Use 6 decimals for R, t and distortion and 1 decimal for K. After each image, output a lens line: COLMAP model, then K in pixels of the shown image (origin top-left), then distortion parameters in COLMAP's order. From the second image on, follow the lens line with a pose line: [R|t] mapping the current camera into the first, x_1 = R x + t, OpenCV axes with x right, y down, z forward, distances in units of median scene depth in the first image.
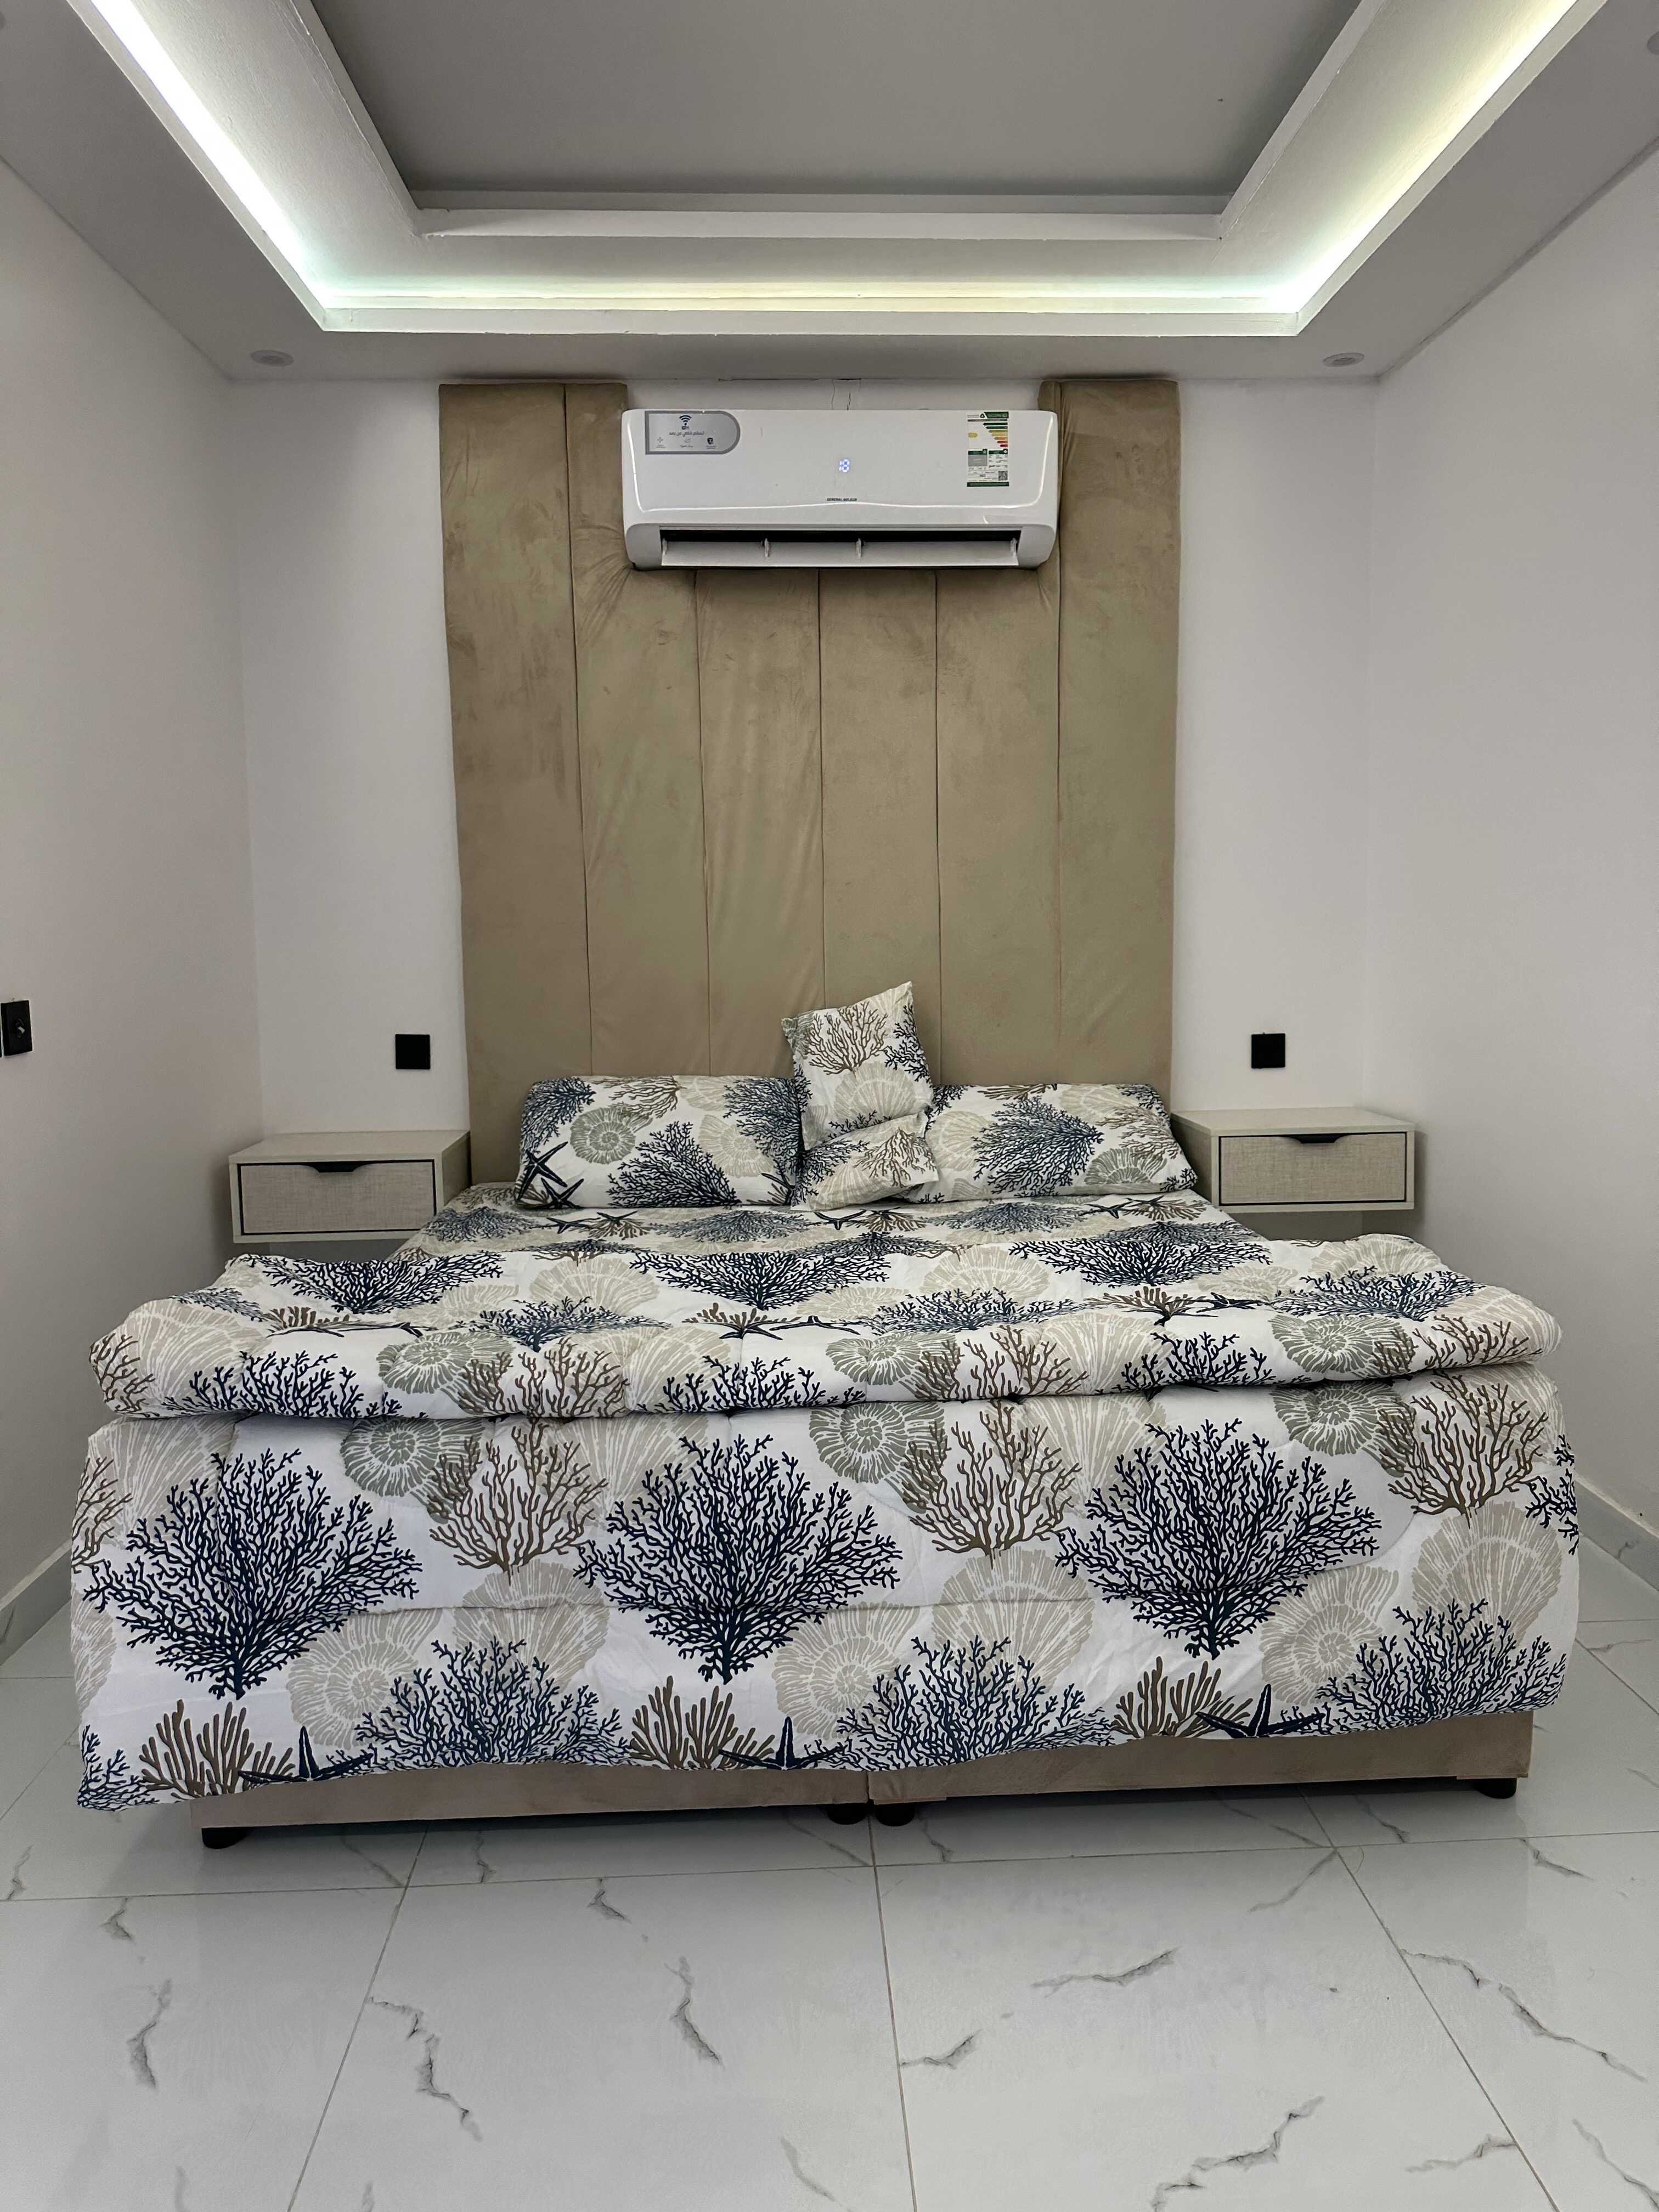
lens RADIAL K [[1543.4, 0, 824.2], [0, 1543.4, 1105.7], [0, 0, 1]] dist [0.128908, -0.284530]
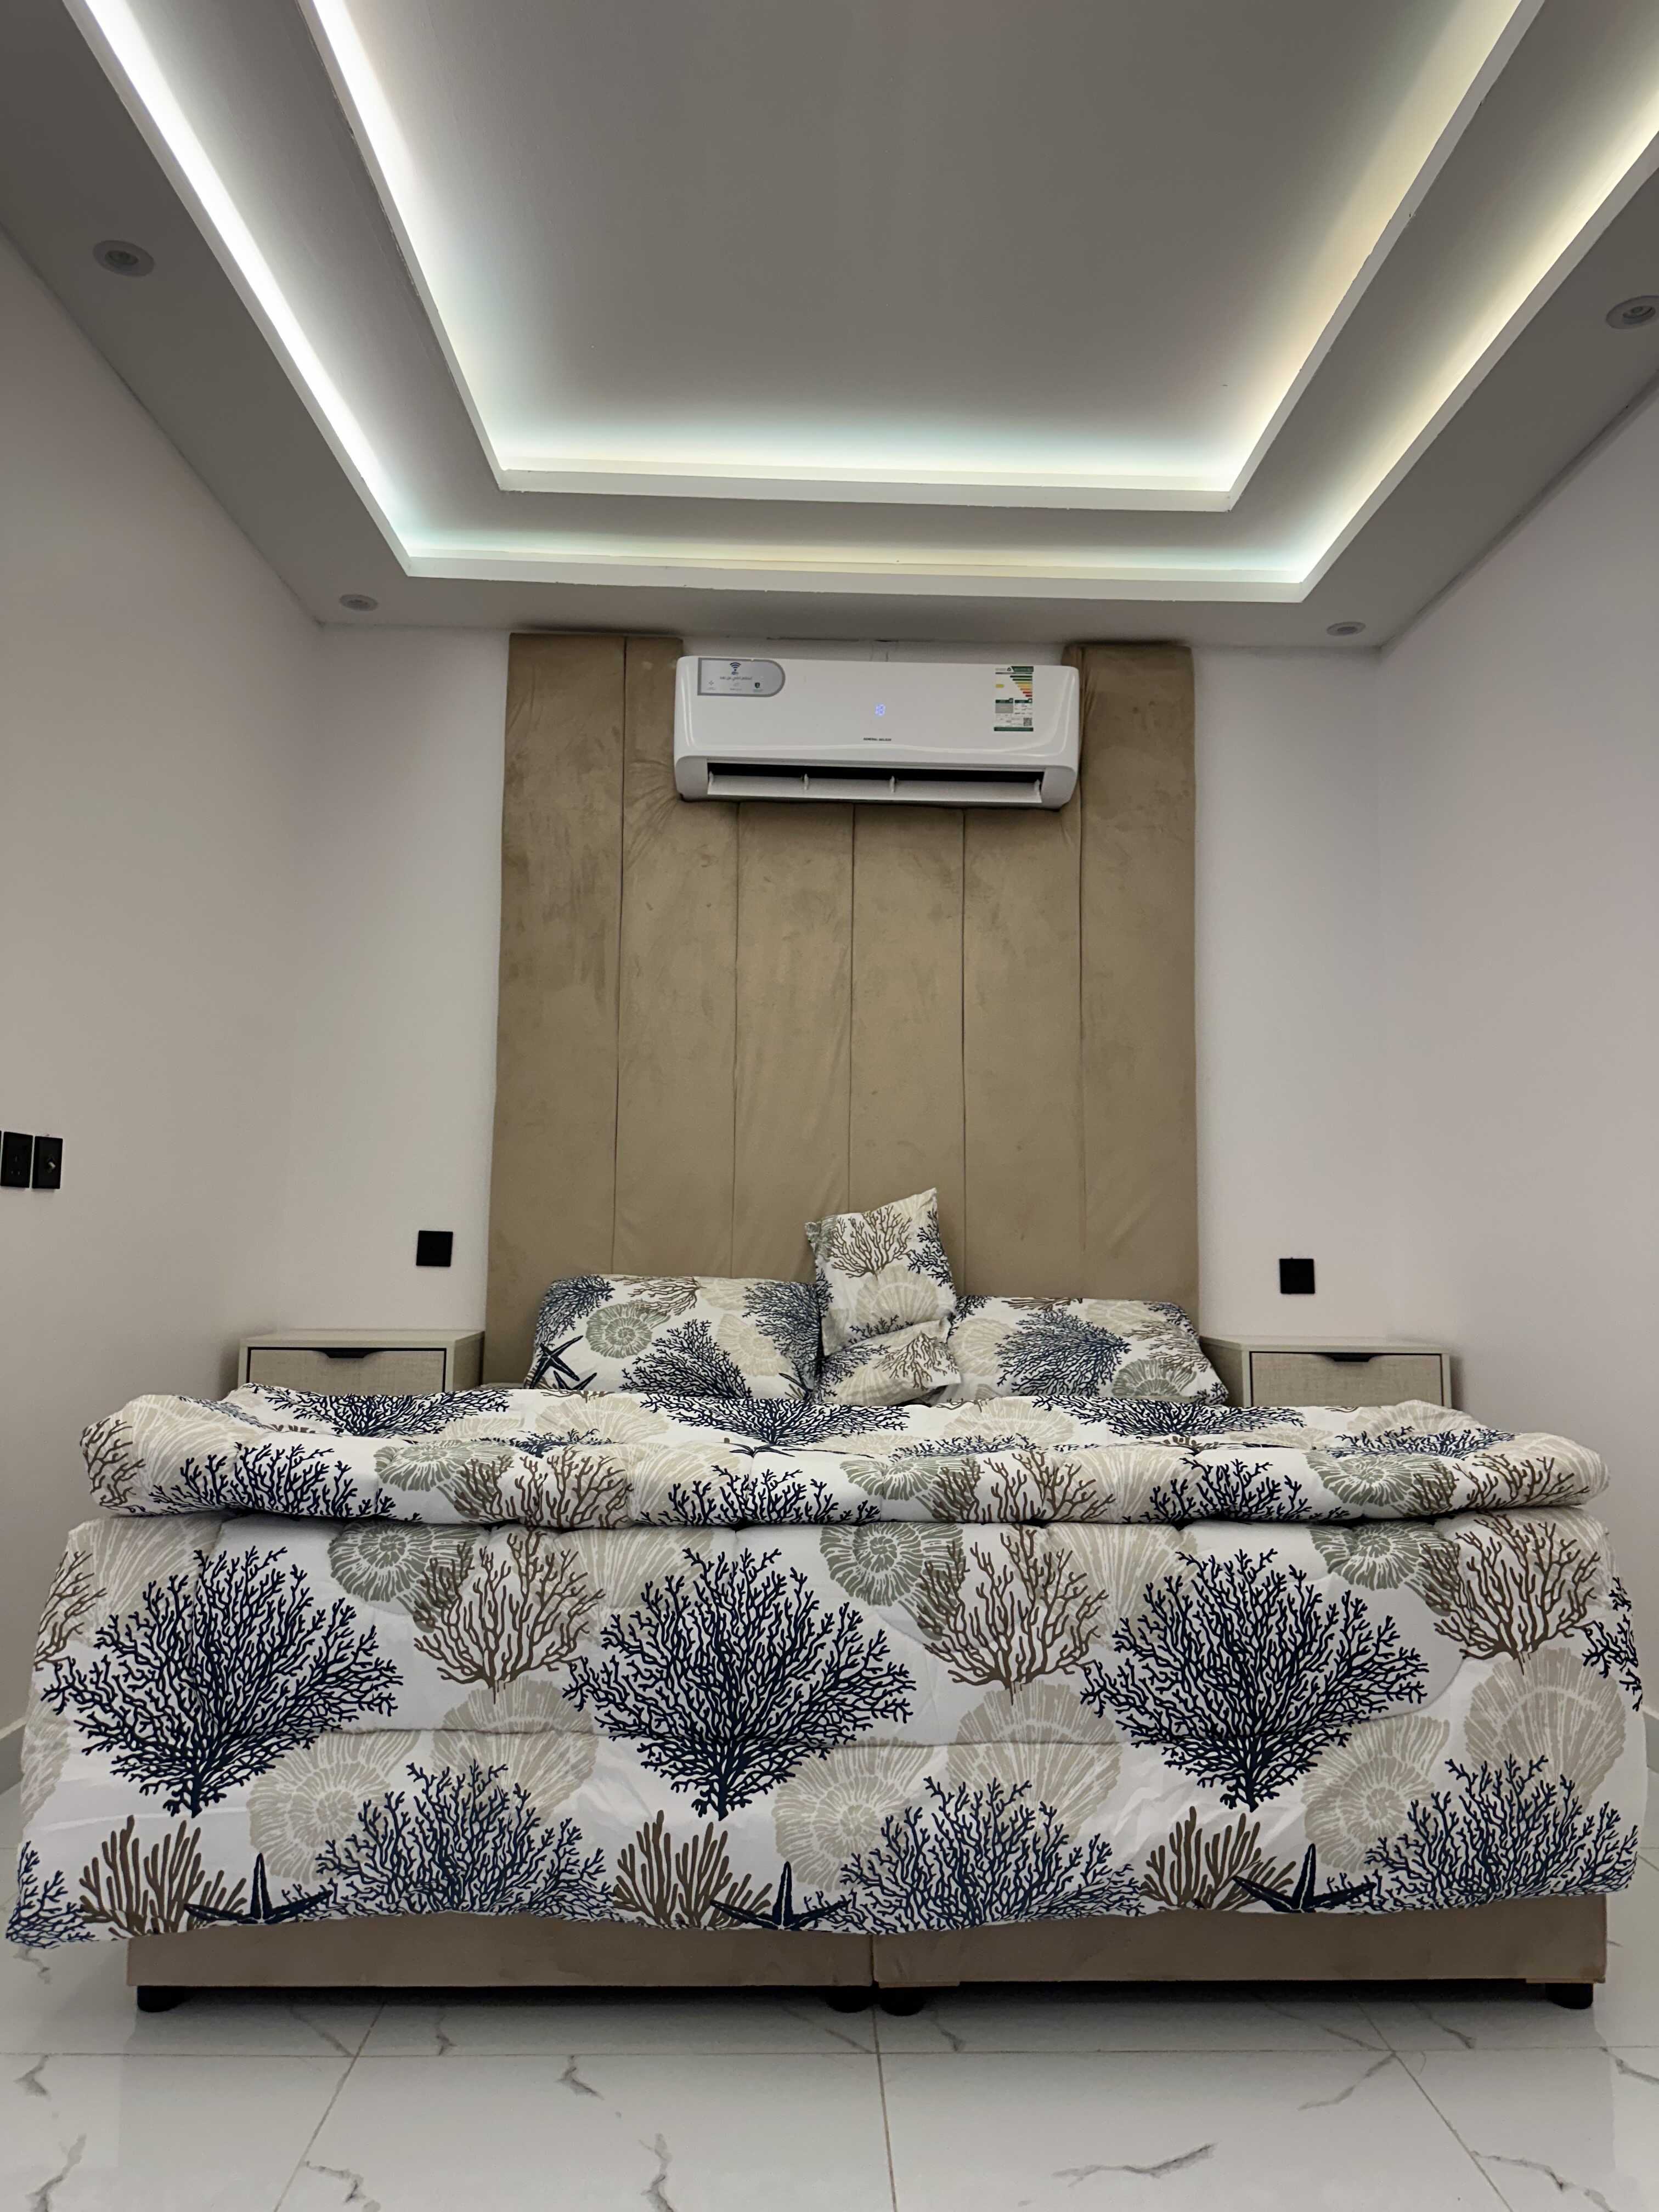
lens RADIAL K [[1548.3, 0, 830.8], [0, 1548.3, 1105.1], [0, 0, 1]] dist [0.021193, -0.044045]
pose [[0.999499, 0.027811, -0.015084, 0.003574], [-0.030290, 0.978857, -0.202293, 0.137959], [0.009139, 0.202648, 0.979209, 0.020901]]
